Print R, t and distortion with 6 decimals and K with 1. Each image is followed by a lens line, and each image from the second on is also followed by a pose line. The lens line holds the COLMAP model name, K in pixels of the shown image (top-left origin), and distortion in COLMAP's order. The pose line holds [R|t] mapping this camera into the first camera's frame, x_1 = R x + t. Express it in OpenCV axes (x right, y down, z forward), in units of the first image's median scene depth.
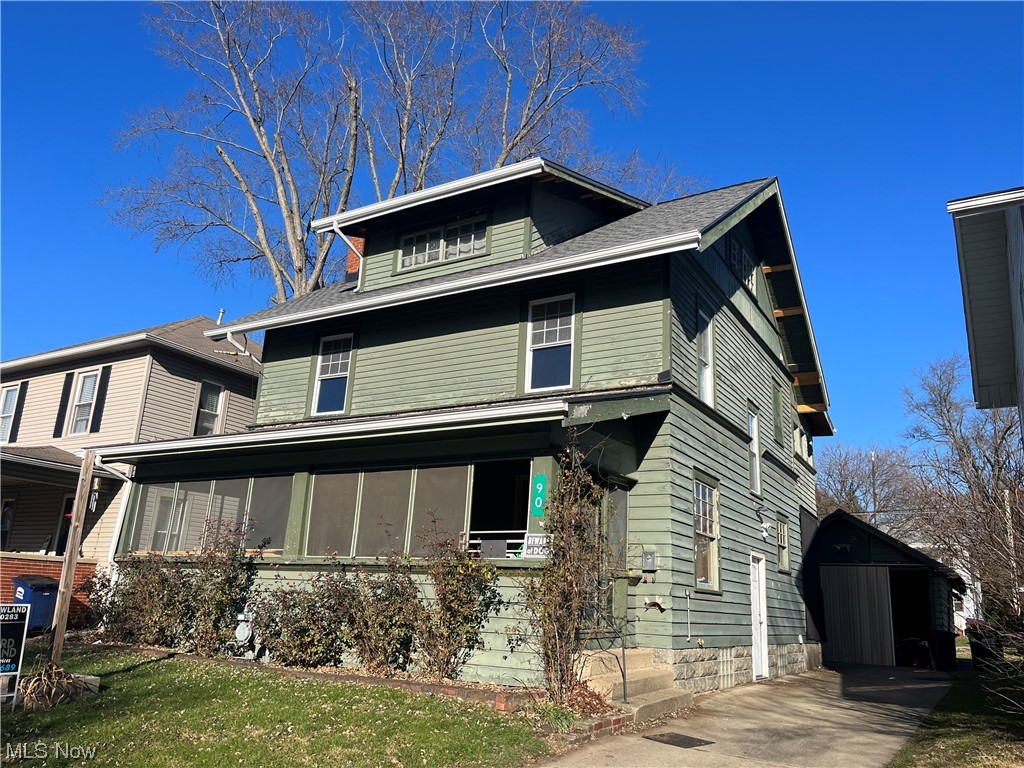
lens RADIAL K [[779.8, 0, 519.1], [0, 779.8, 384.4], [0, 0, 1]] dist [0.029460, -0.028118]
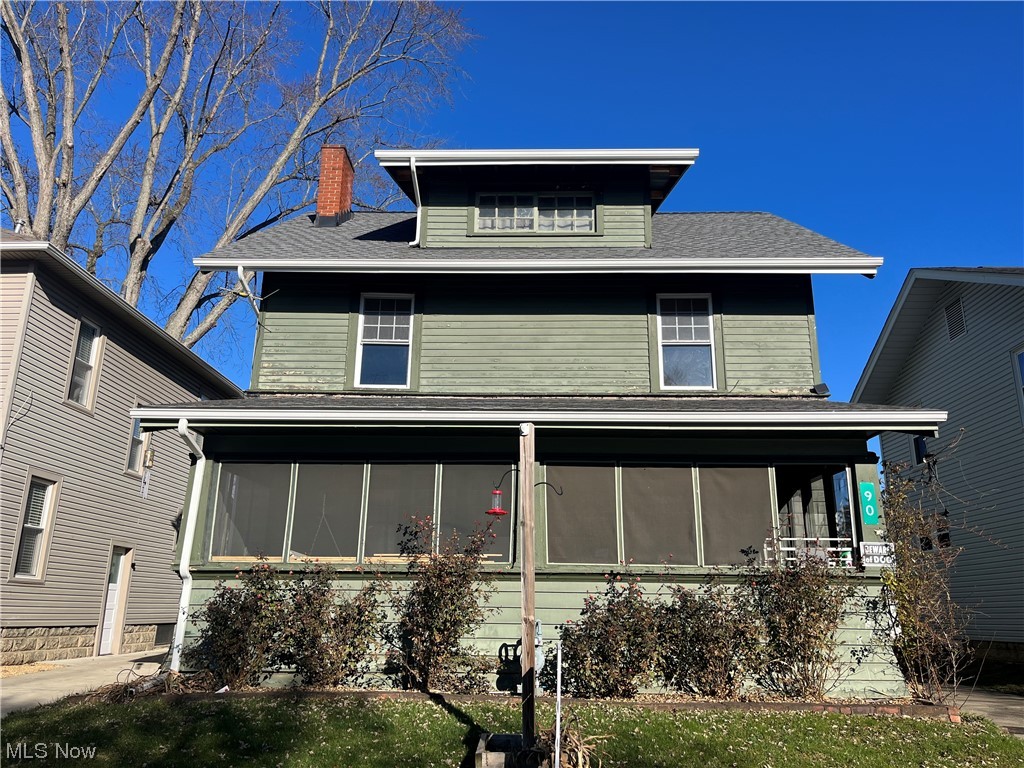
lens RADIAL K [[779.8, 0, 515.1], [0, 779.8, 384.4], [0, 0, 1]] dist [0.029460, -0.028118]
pose [[0.869692, 0.101116, 0.483127, -0.535082], [-0.105096, 0.994282, -0.018912, 0.036655], [-0.482277, -0.034327, 0.875346, 0.219986]]
